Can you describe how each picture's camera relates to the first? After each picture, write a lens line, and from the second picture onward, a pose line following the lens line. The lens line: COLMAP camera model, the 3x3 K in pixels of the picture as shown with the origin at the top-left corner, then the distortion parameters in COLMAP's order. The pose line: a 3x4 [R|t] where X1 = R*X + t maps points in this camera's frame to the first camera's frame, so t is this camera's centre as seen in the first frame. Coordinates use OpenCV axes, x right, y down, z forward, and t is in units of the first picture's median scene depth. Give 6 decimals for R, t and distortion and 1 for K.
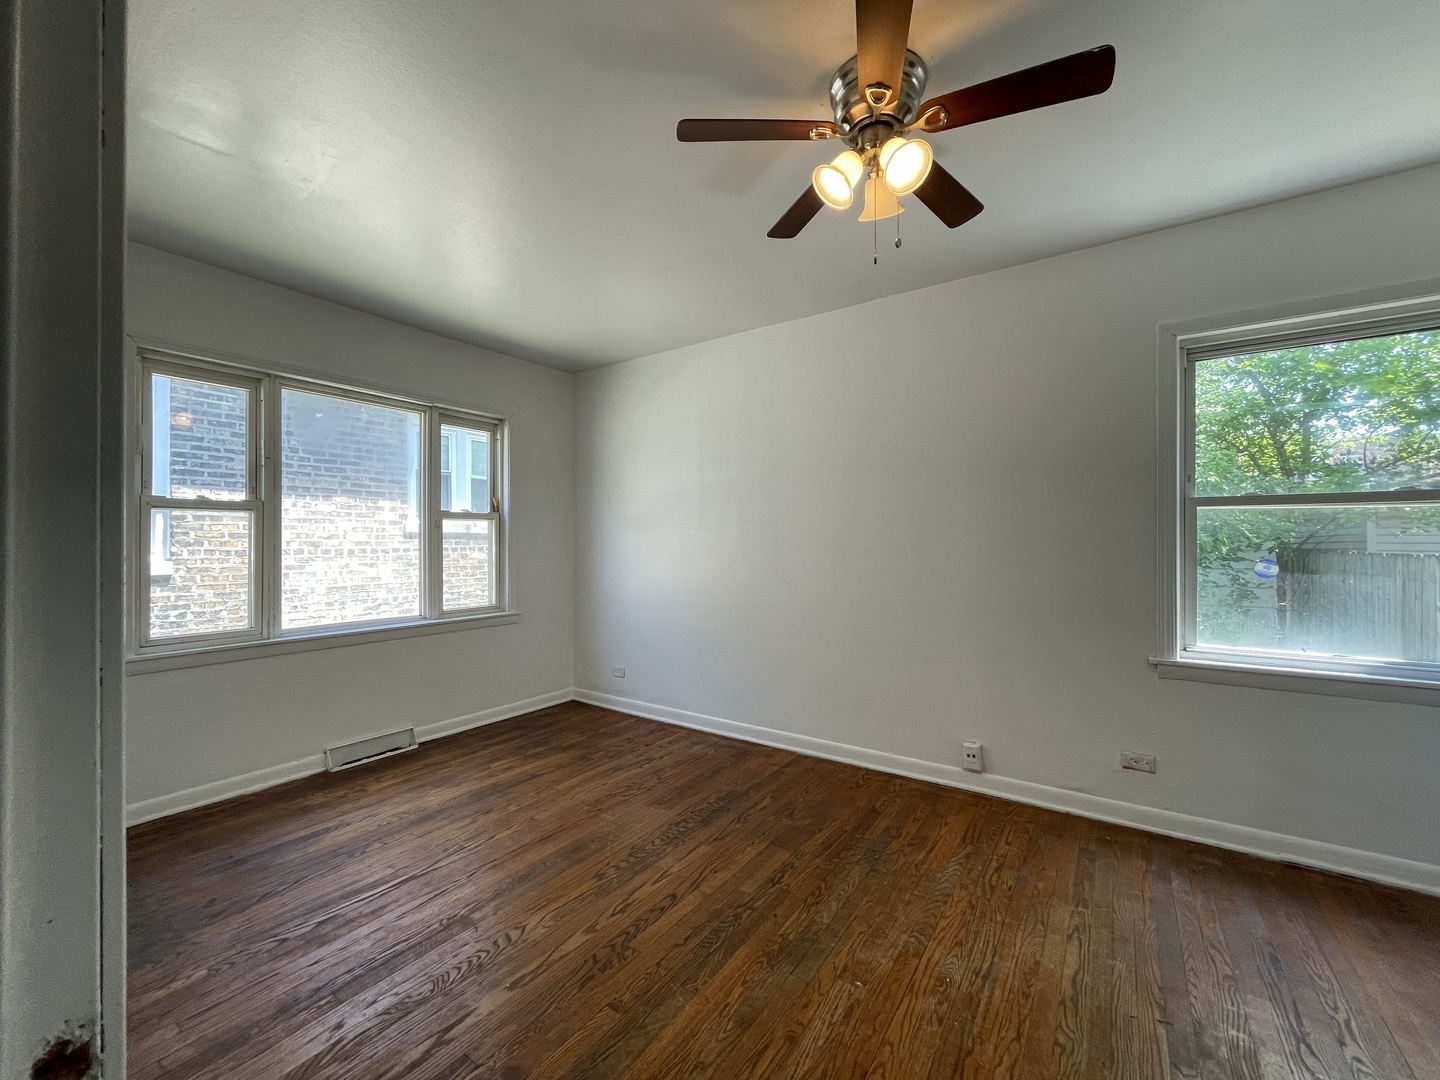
lens RADIAL K [[580.1, 0, 720.0], [0, 580.1, 540.0], [0, 0, 1]] dist [-0.004132, -0.000149]
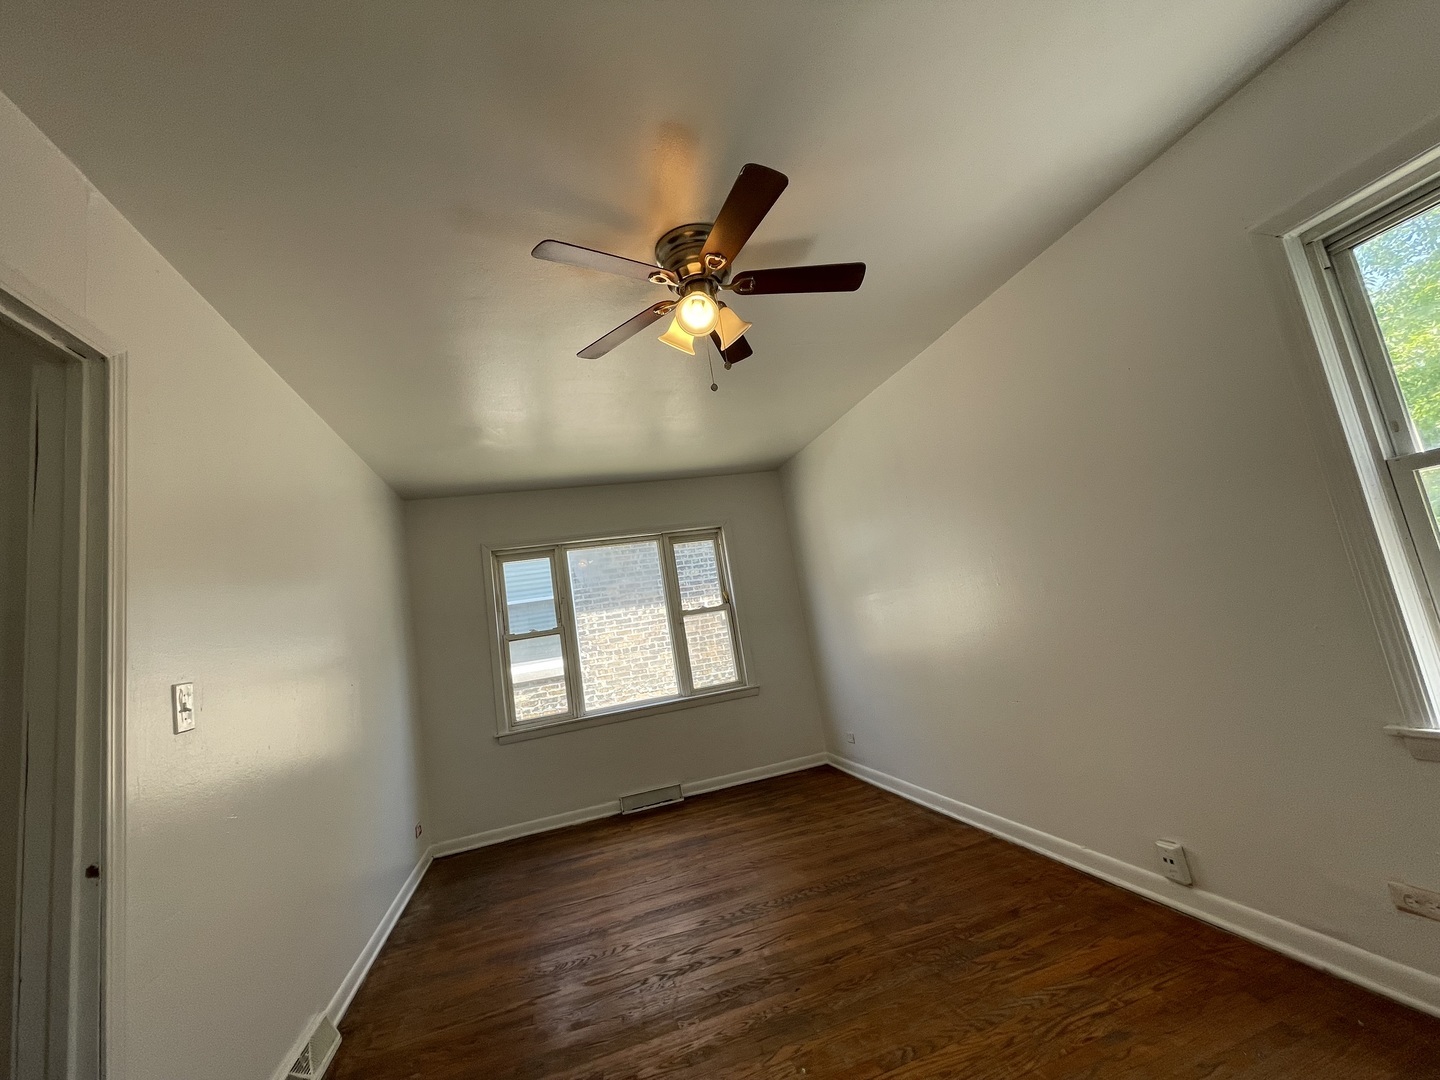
lens RADIAL K [[580.1, 0, 720.0], [0, 580.1, 540.0], [0, 0, 1]] dist [-0.004132, -0.000149]
pose [[0.761242, -0.208865, -0.613911, 0.488758], [0.153691, 0.977847, -0.142108, -0.009188], [0.629992, 0.013826, 0.776479, 0.057742]]
